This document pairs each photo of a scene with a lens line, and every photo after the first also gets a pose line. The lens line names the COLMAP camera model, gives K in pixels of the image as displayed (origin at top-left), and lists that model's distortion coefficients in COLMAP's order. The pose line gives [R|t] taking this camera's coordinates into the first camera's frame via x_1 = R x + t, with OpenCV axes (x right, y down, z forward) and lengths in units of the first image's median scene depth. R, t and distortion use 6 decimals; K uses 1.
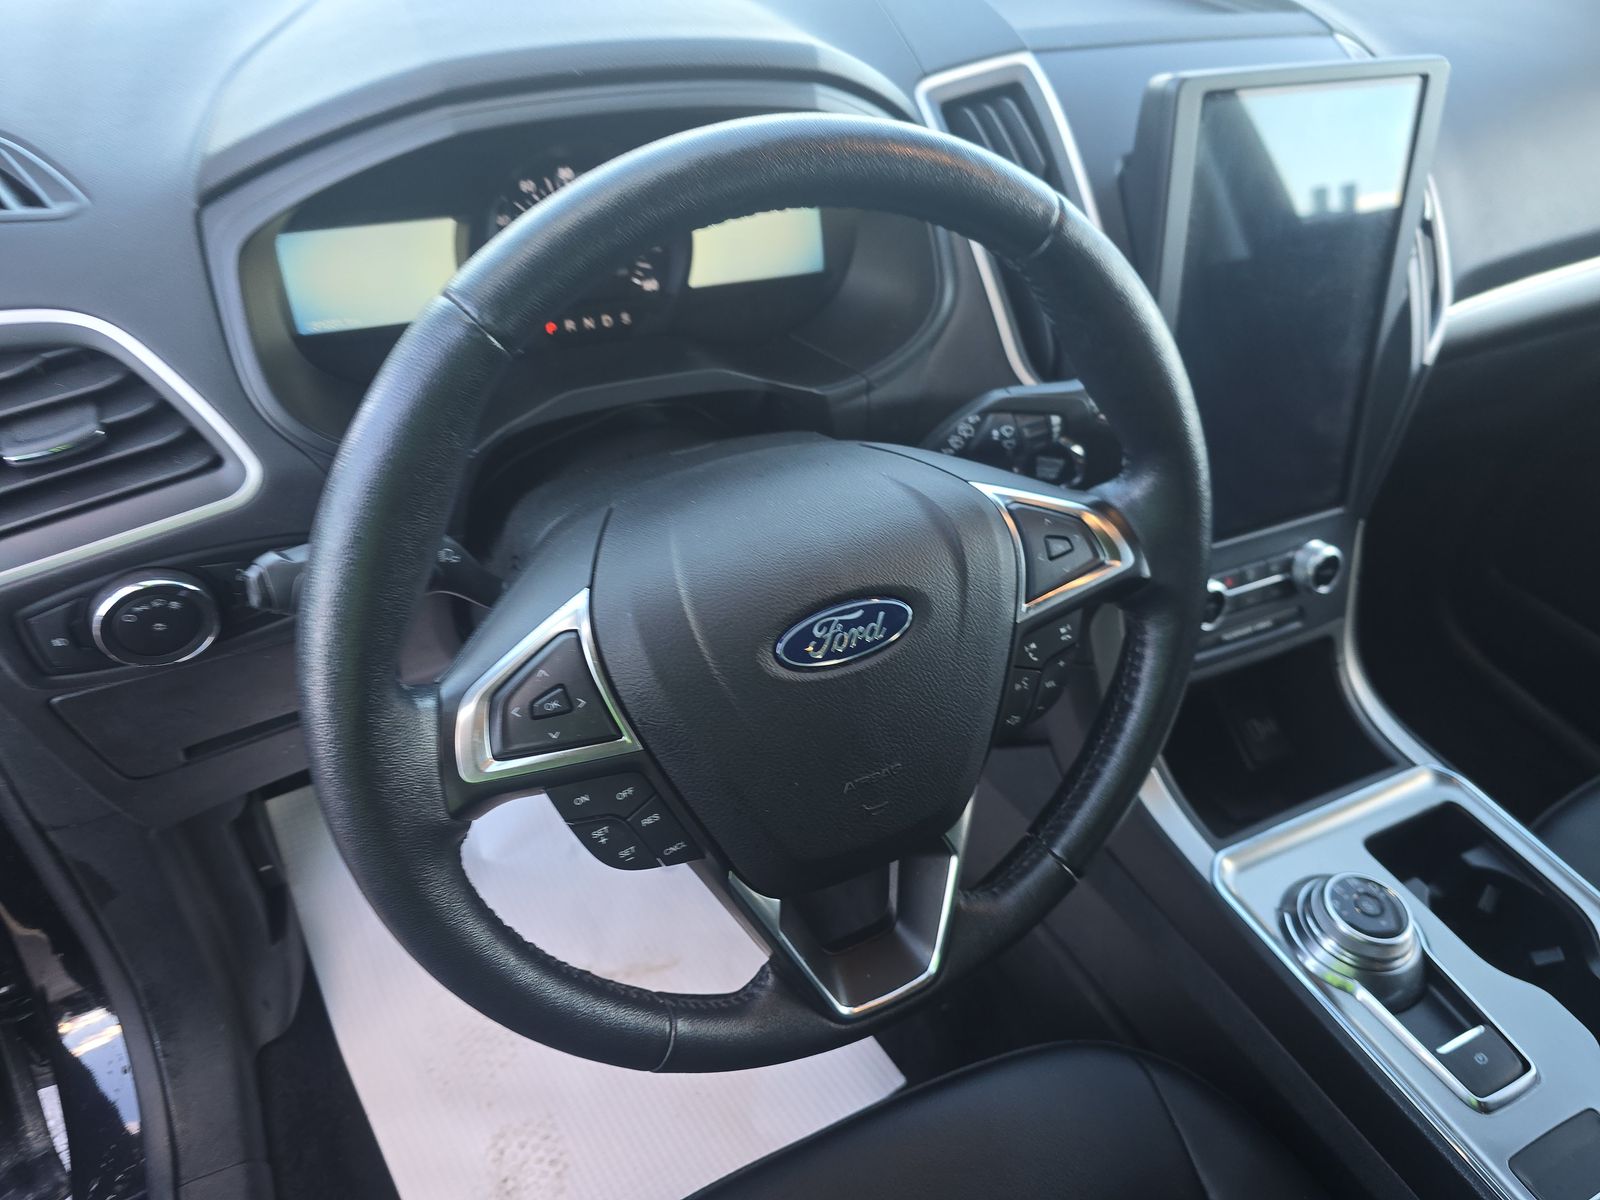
lens RADIAL K [[1122.7, 0, 794.7], [0, 1122.7, 605.0], [0, 0, 1]] dist [0.078182, -0.081343]
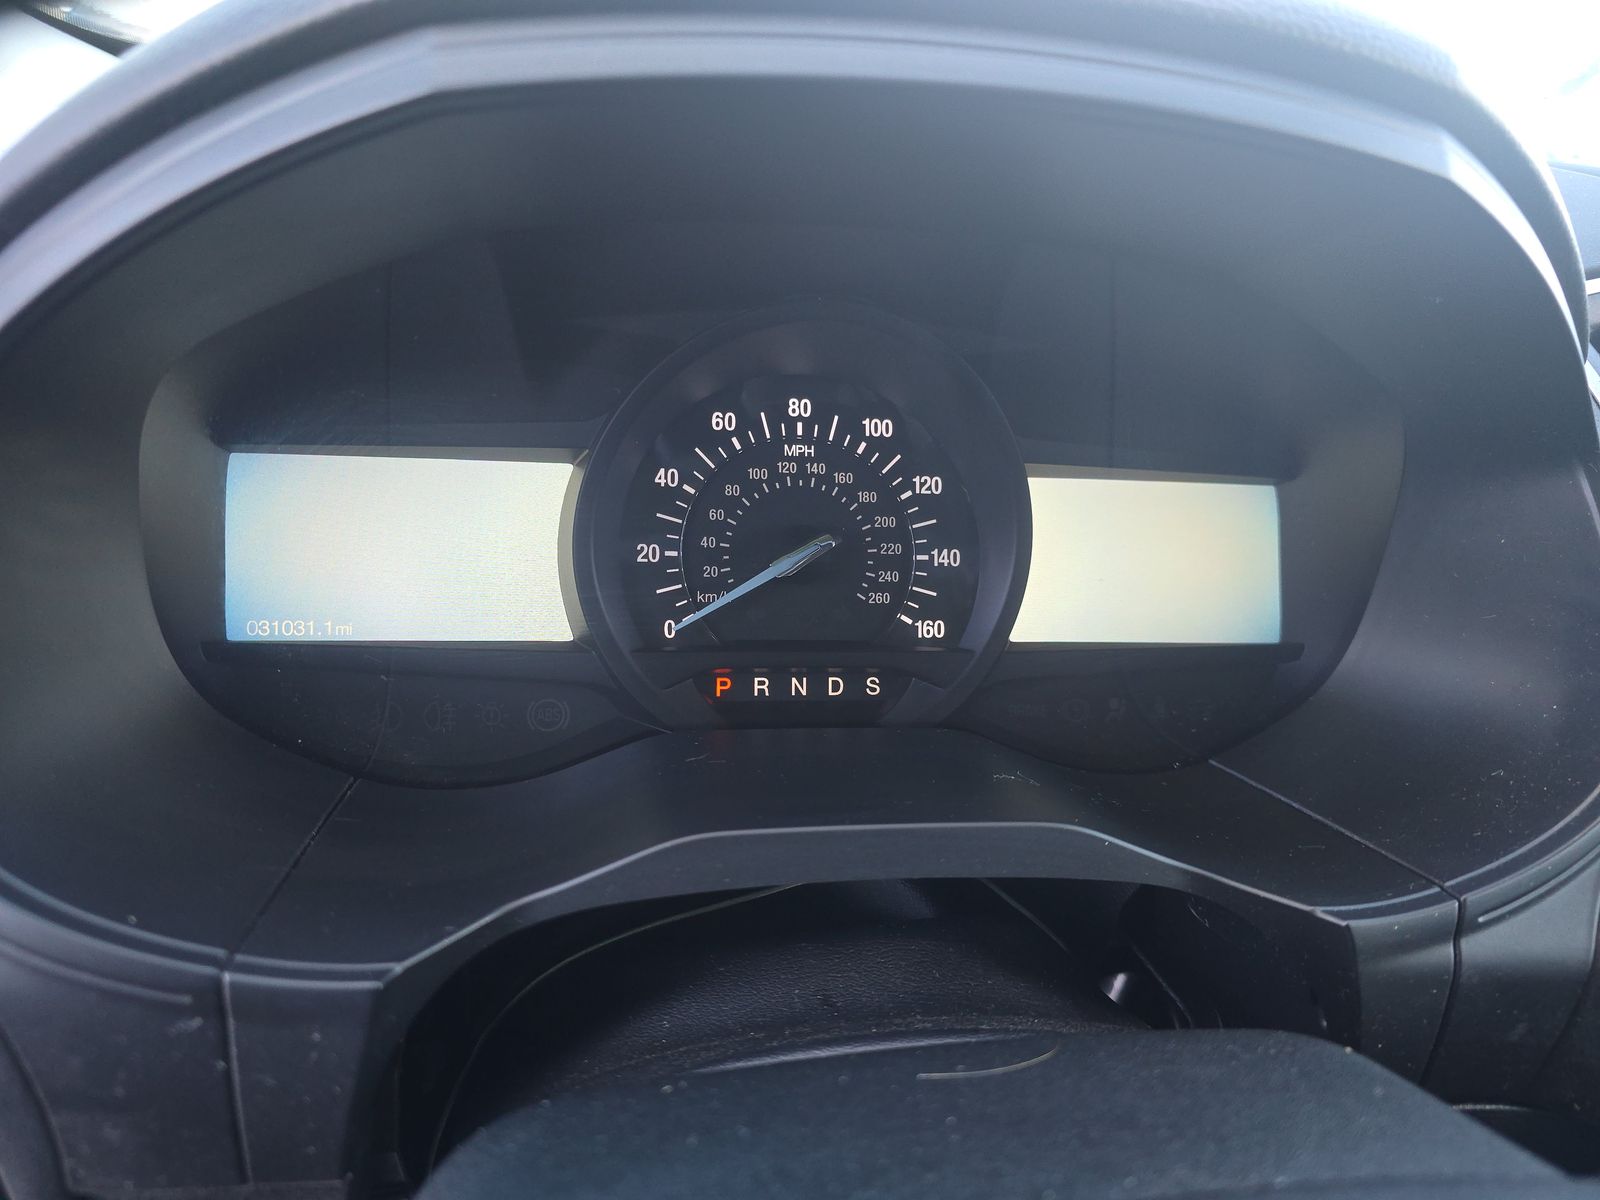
lens RADIAL K [[1122.7, 0, 794.7], [0, 1122.7, 605.0], [0, 0, 1]] dist [0.078182, -0.081343]
pose [[0.960326, 0.089777, -0.264034, -0.066471], [-0.173432, 0.933675, -0.313325, -0.152389], [0.218393, 0.346686, 0.912202, 0.640008]]
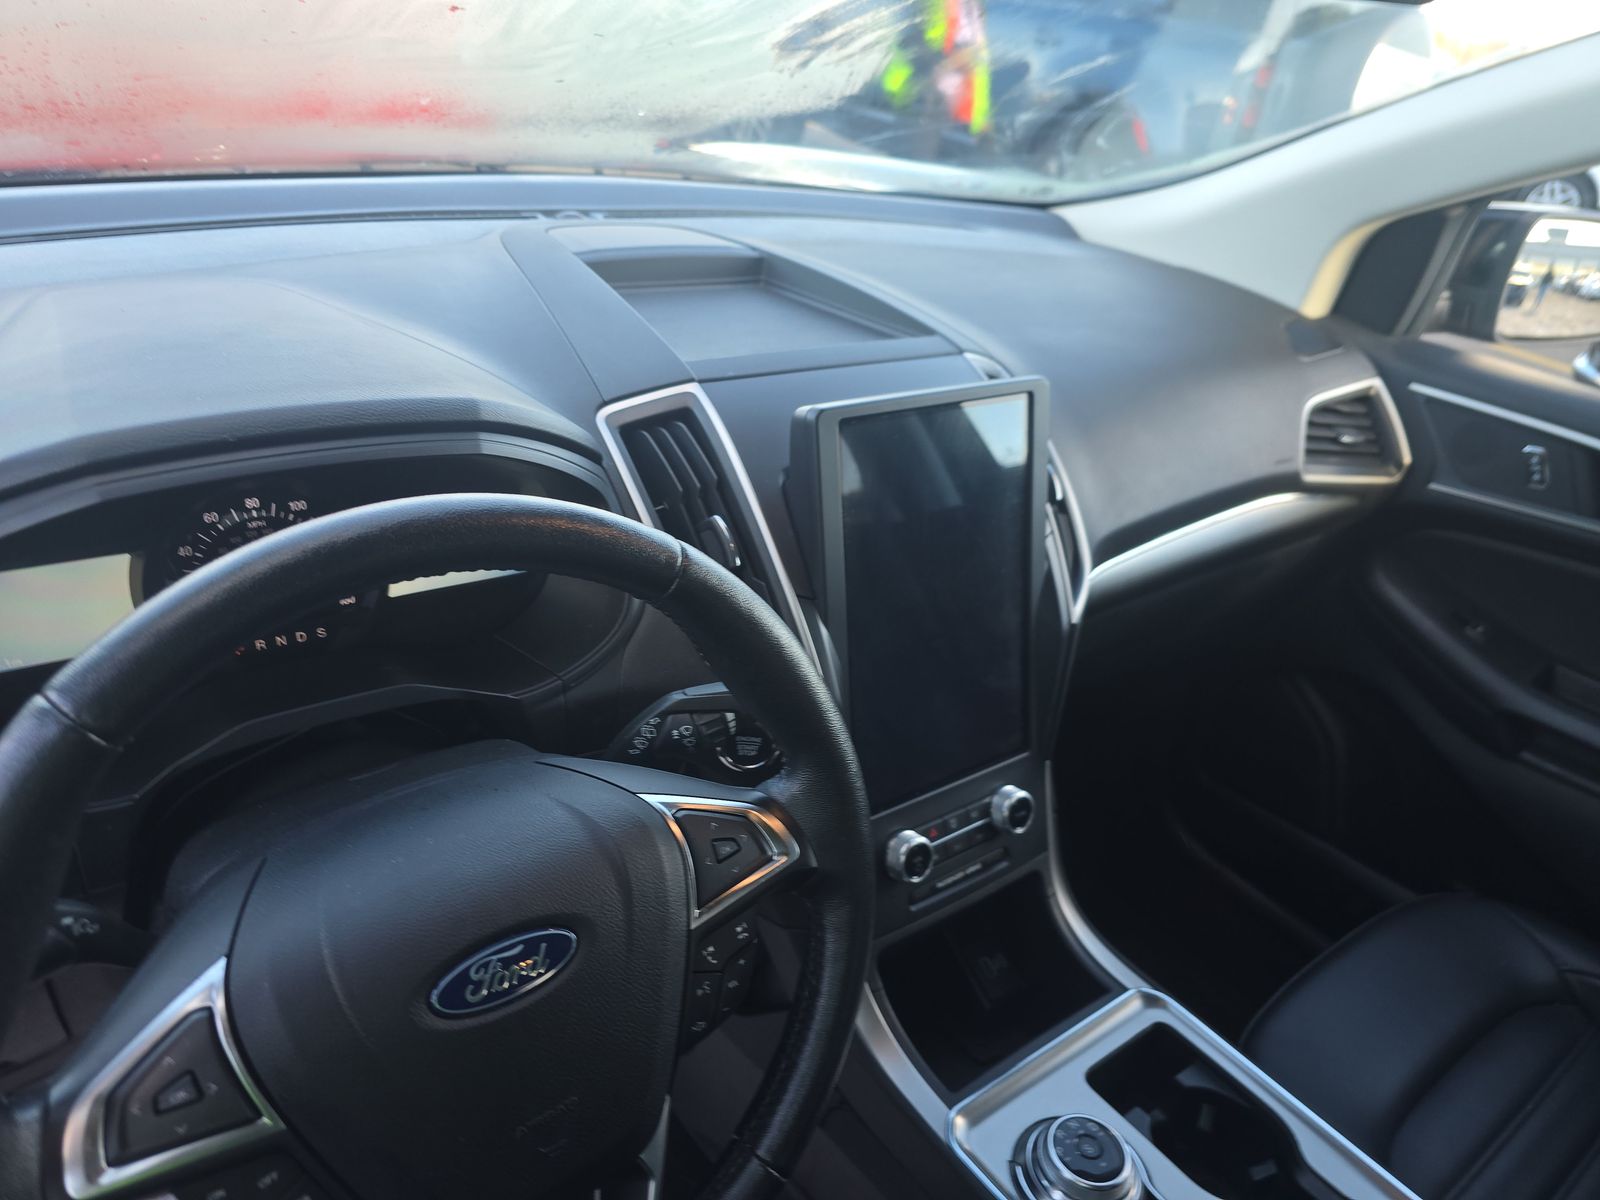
lens RADIAL K [[1122.7, 0, 794.7], [0, 1122.7, 605.0], [0, 0, 1]] dist [0.078182, -0.081343]
pose [[0.982569, -0.060873, 0.175650, 0.108213], [0.093109, 0.978958, -0.181579, -0.066587], [-0.160901, 0.194769, 0.967562, -0.063752]]
